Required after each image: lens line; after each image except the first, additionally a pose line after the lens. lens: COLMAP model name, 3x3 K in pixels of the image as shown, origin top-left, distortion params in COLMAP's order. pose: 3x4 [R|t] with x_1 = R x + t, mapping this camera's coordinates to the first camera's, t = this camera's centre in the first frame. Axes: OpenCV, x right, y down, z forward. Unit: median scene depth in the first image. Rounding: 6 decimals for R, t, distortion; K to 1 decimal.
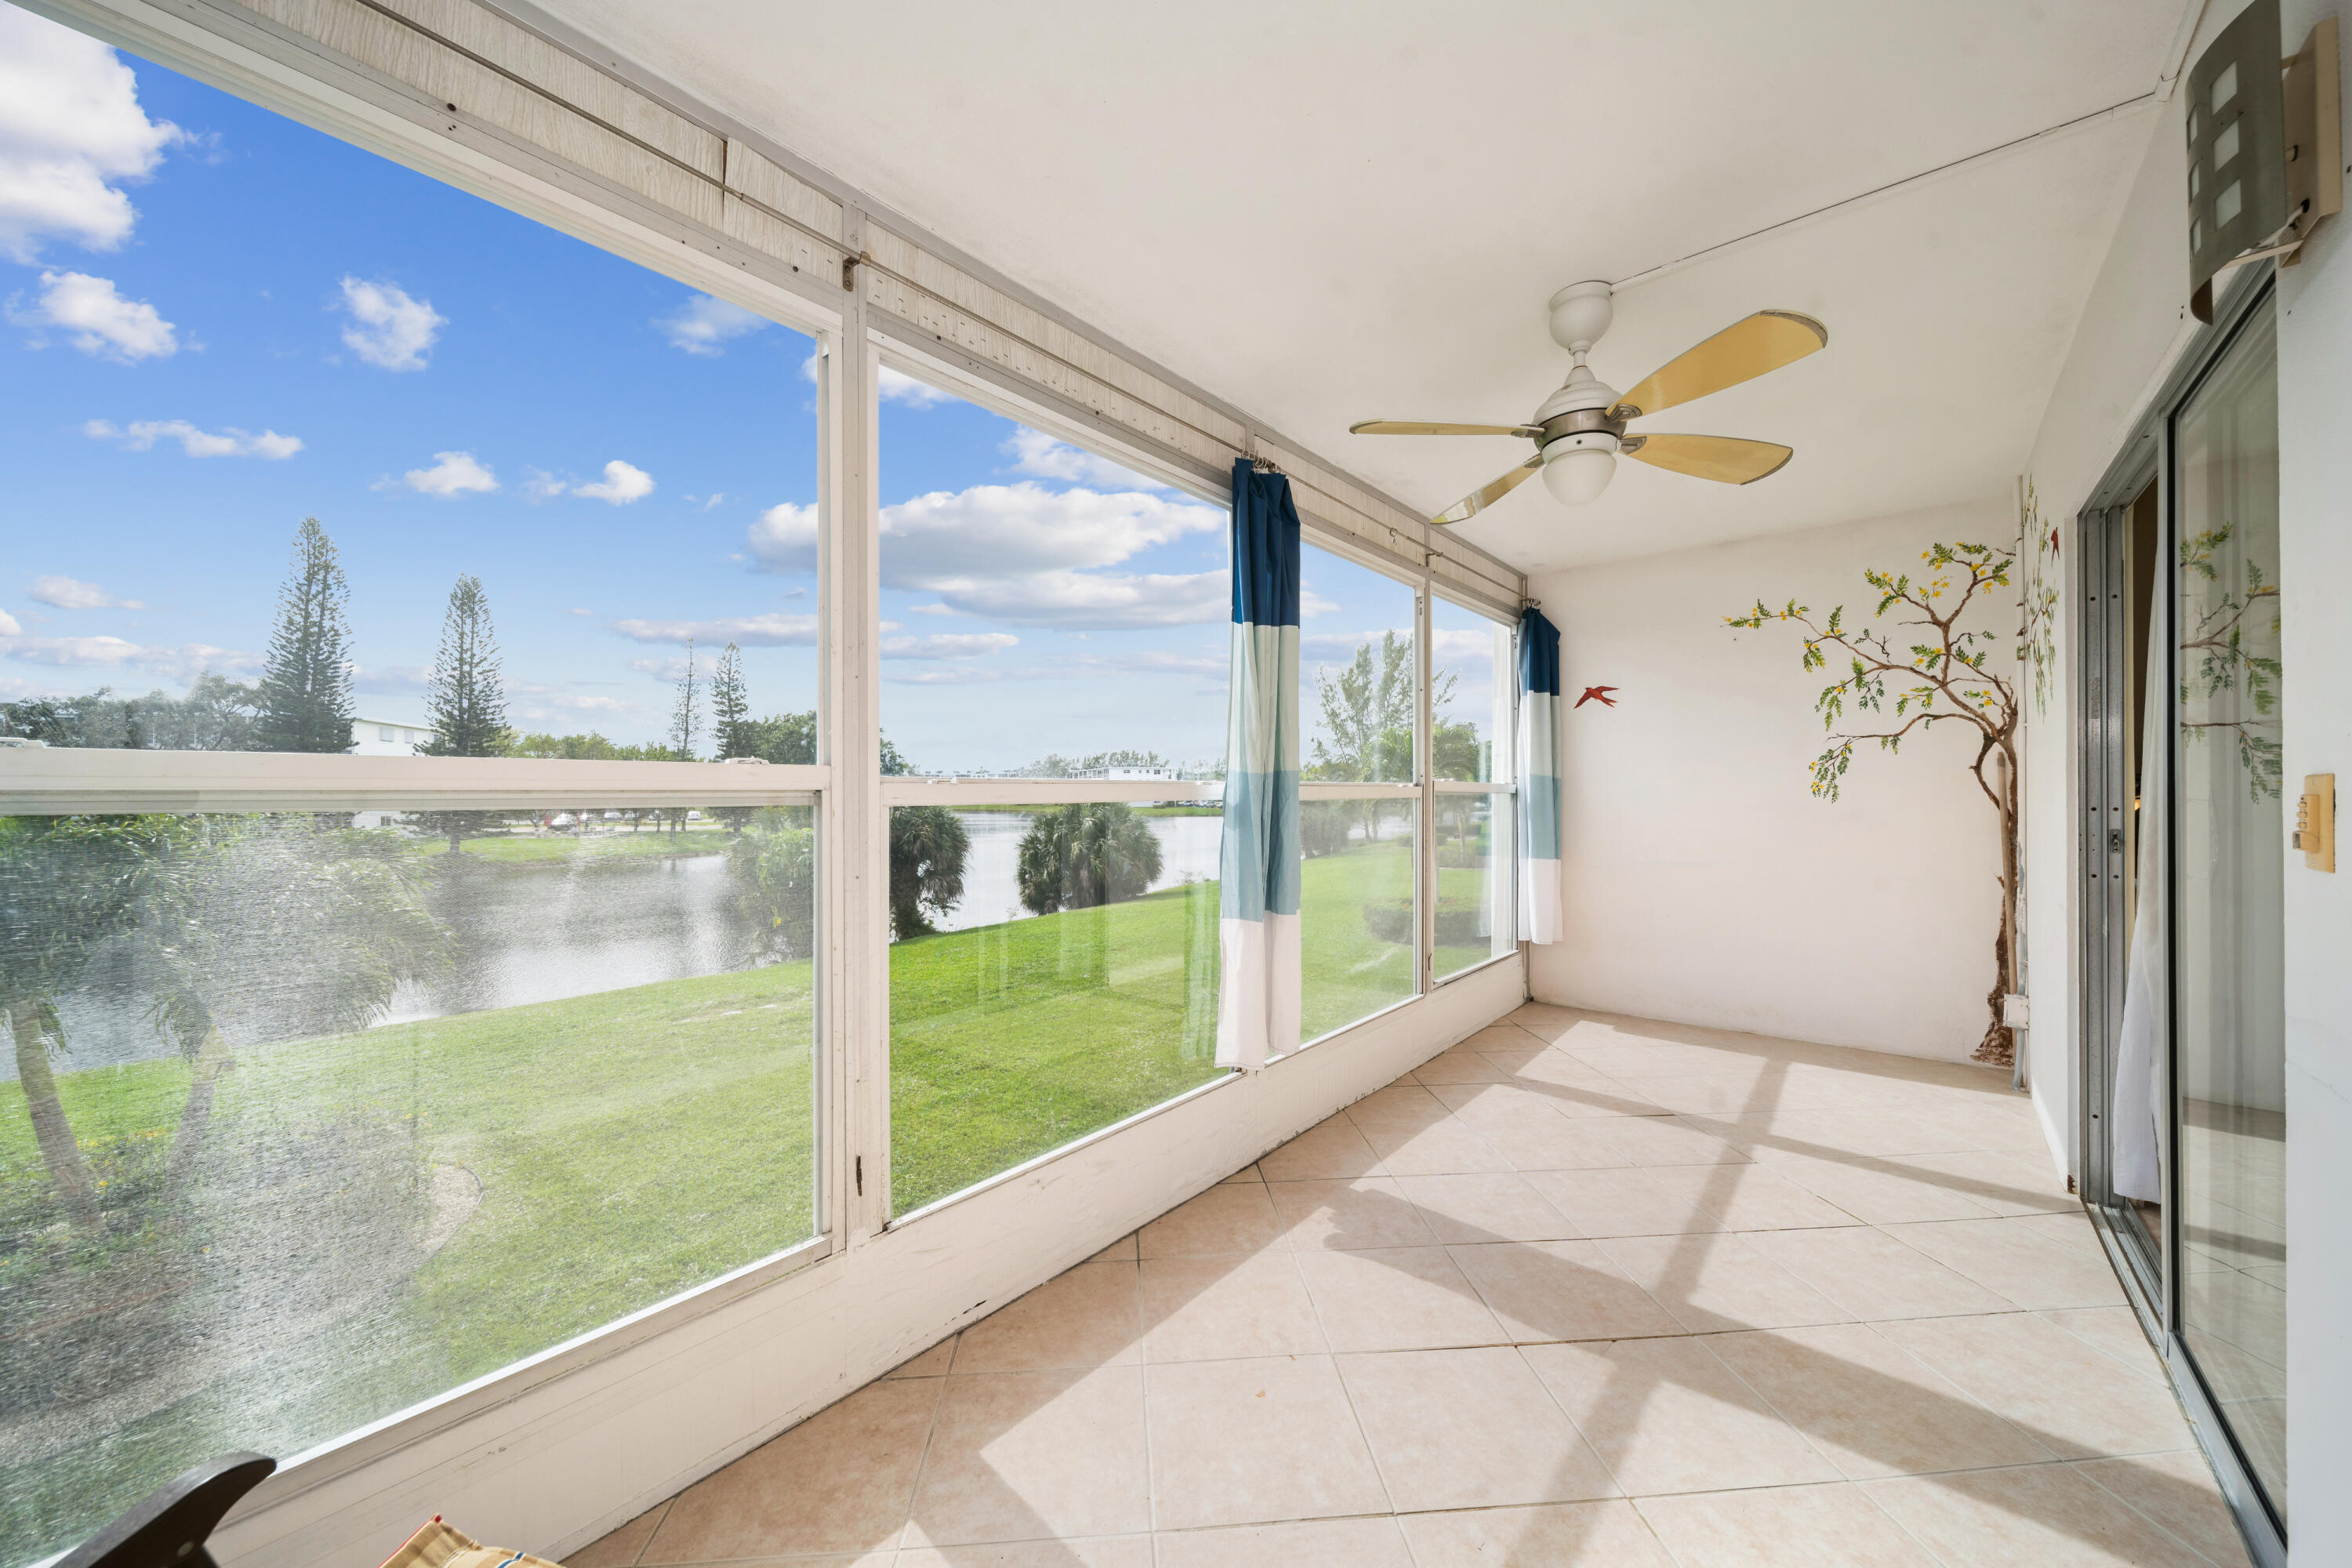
lens RADIAL K [[854.1, 0, 1178.6], [0, 854.1, 787.1], [0, 0, 1]] dist [0.003582, 0.000202]
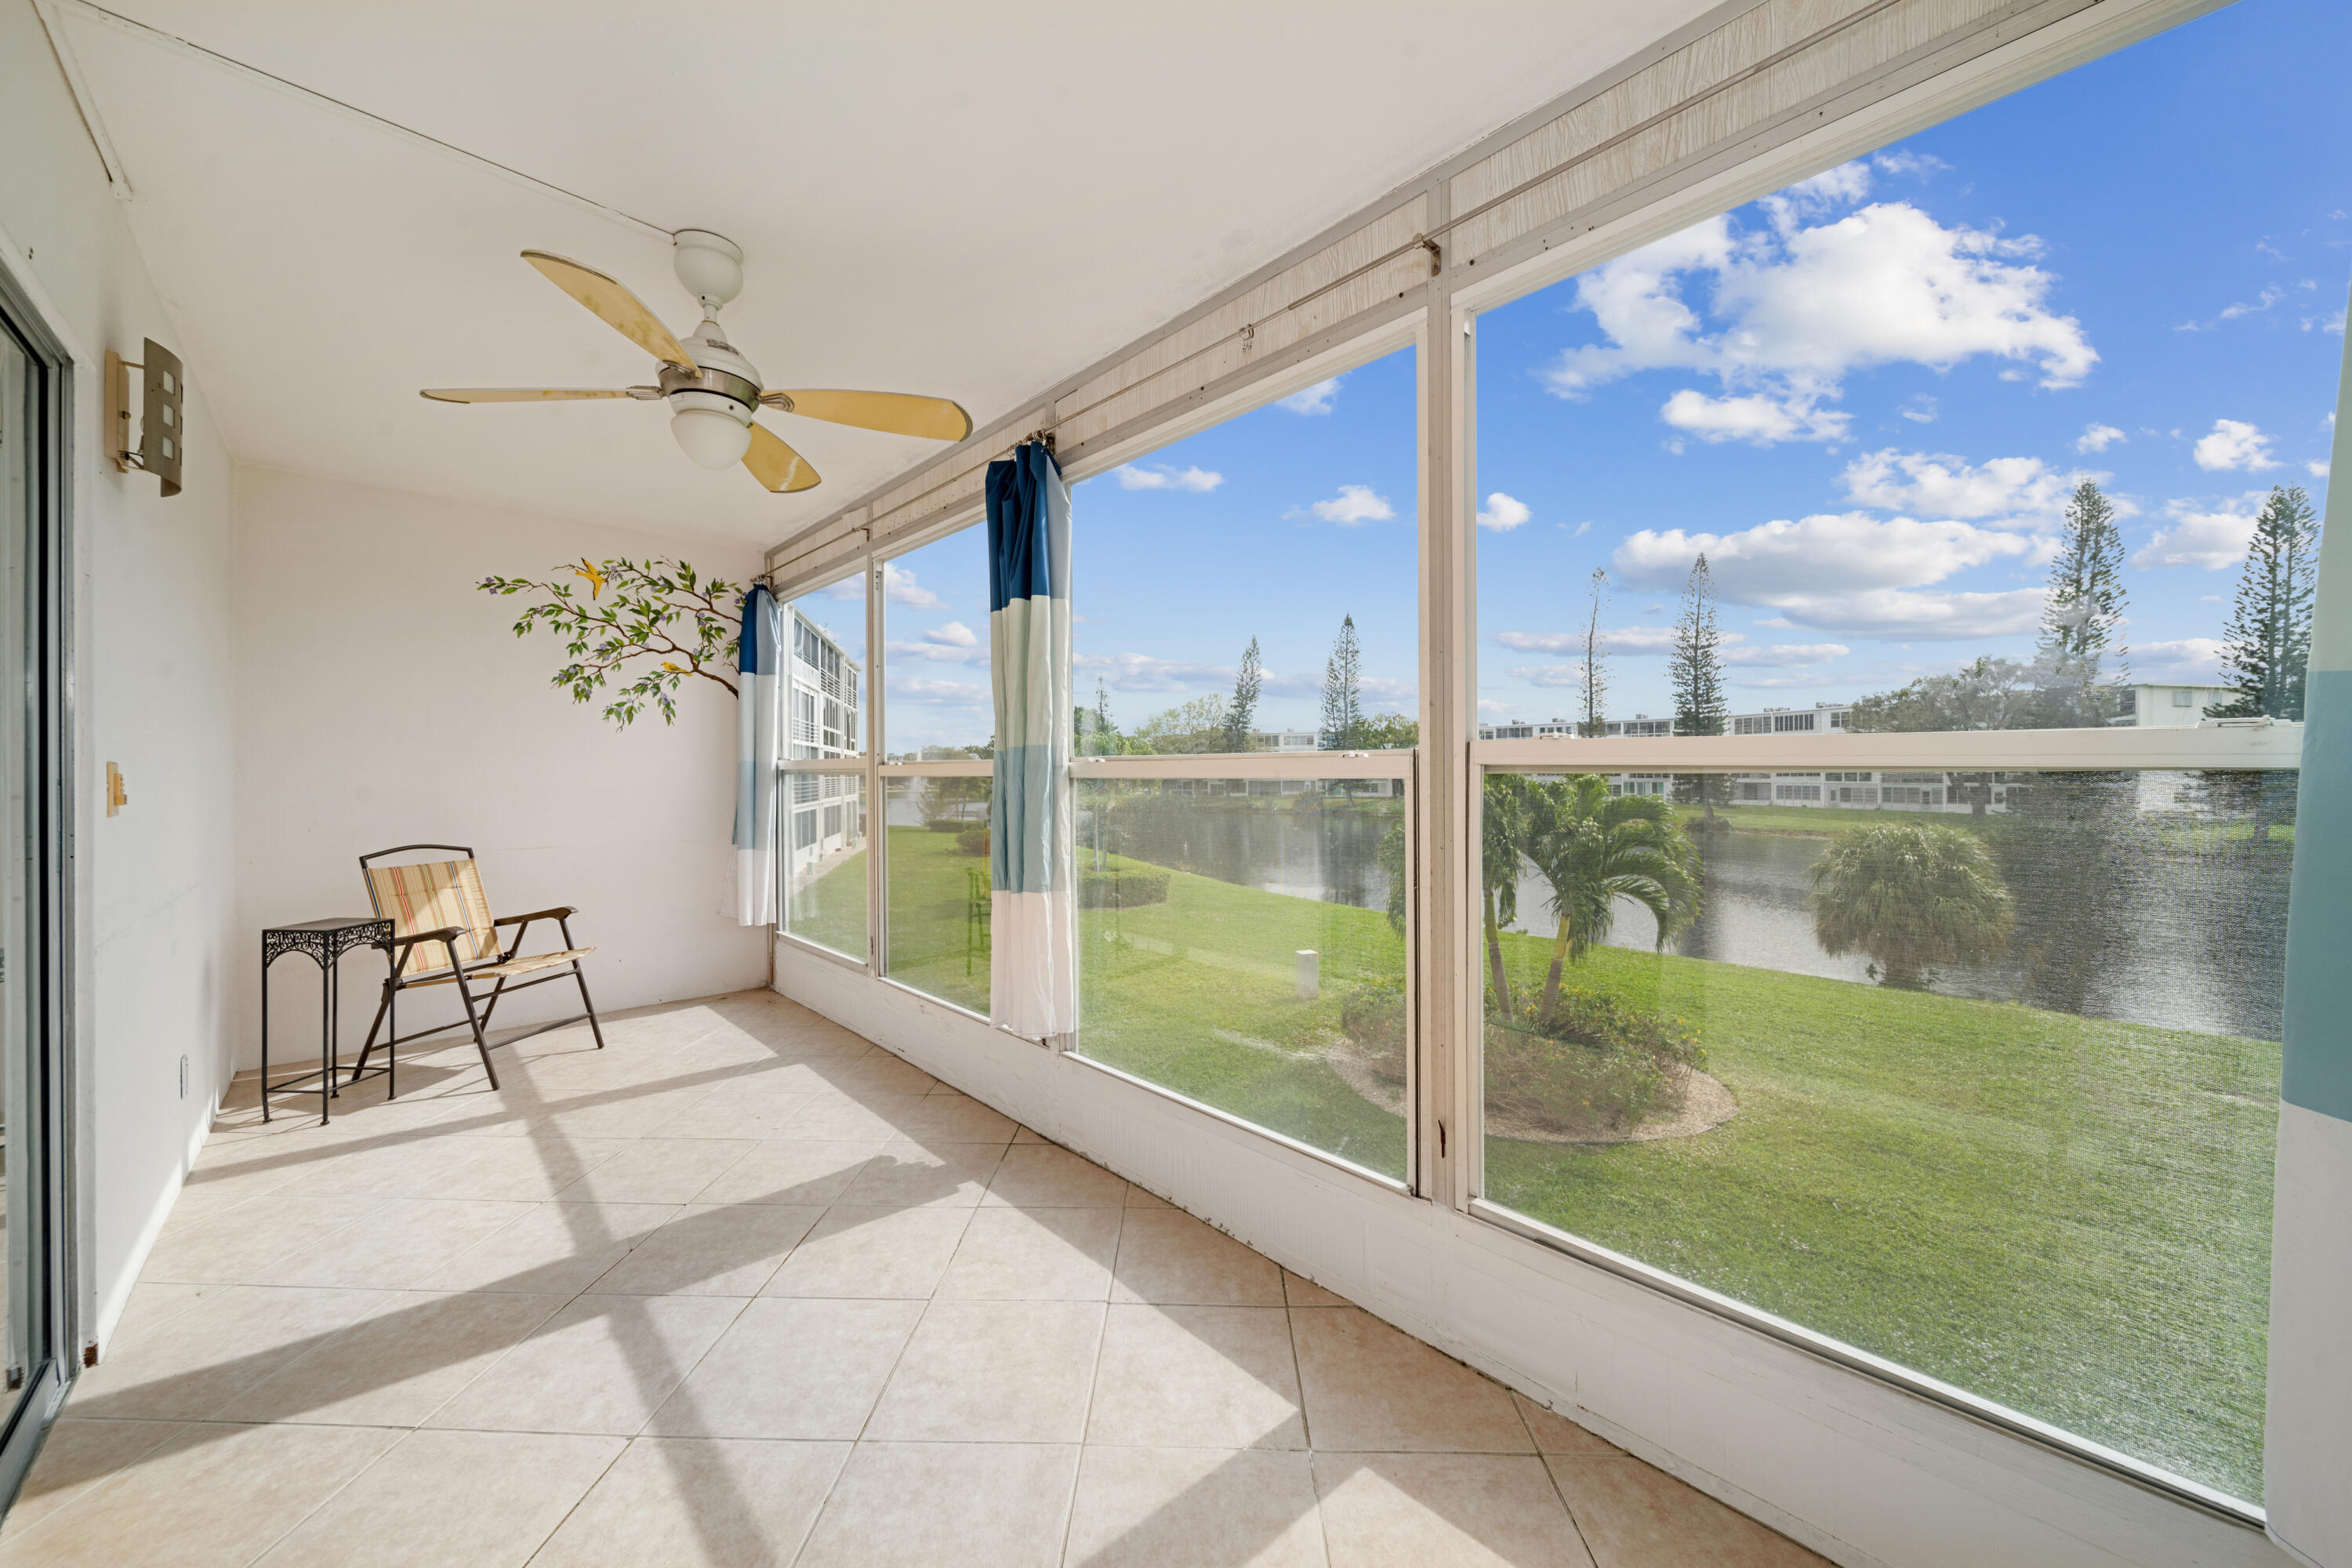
lens RADIAL K [[854.1, 0, 1178.4], [0, 854.1, 777.7], [0, 0, 1]] dist [0.003582, 0.000202]
pose [[-0.113308, 0.011964, -0.993488, 0.915567], [0.008407, 0.999903, 0.011083, 0.004874], [0.993524, -0.007097, -0.113397, 1.094998]]
